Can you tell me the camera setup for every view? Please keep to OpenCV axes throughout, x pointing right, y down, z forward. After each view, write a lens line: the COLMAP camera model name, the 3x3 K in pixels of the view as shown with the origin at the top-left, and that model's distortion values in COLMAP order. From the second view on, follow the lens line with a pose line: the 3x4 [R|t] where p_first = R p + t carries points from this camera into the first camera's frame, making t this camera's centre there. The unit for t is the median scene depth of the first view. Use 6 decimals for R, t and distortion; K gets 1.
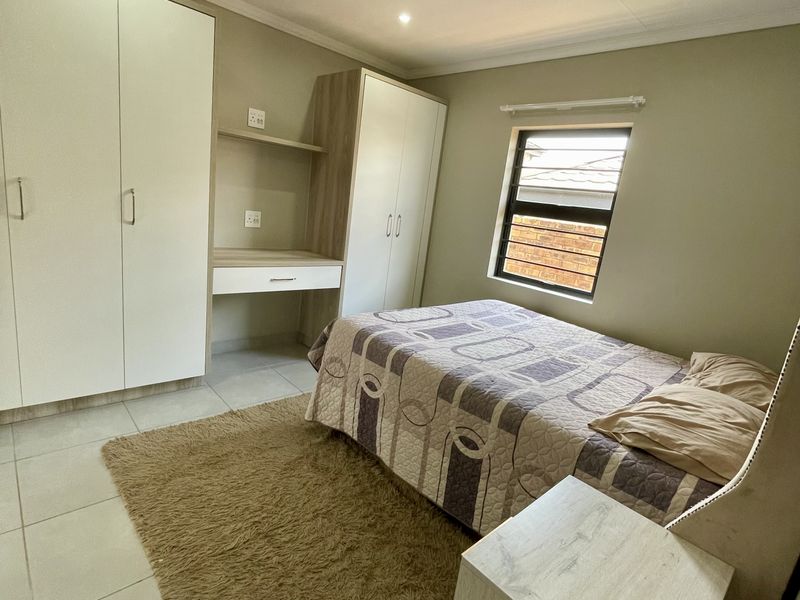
lens RADIAL K [[429.8, 0, 400.0], [0, 429.8, 300.0], [0, 0, 1]] dist [-0.003502, 0.000382]
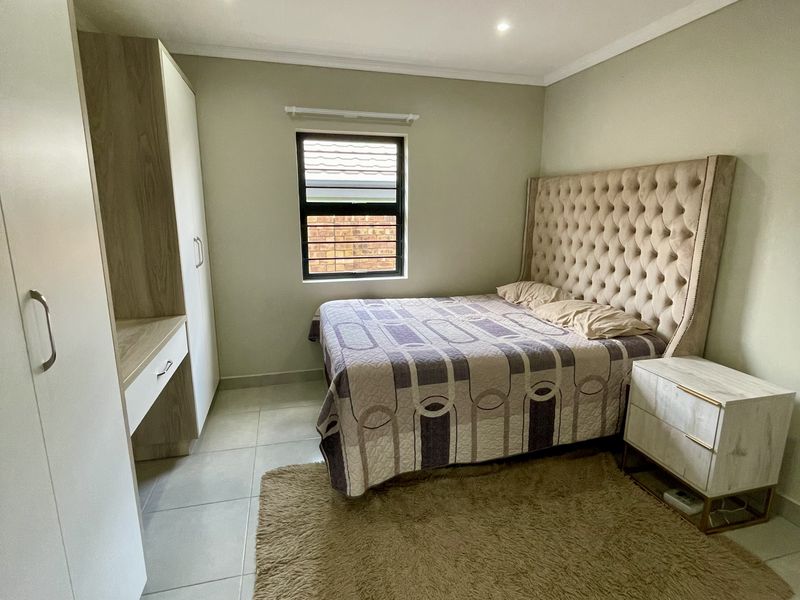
lens RADIAL K [[429.8, 0, 400.0], [0, 429.8, 300.0], [0, 0, 1]] dist [-0.003502, 0.000382]
pose [[0.464306, -0.301245, 0.832869, -0.913403], [0.254523, 0.946095, 0.200308, -0.273028], [-0.848315, 0.118980, 0.515951, 0.545044]]
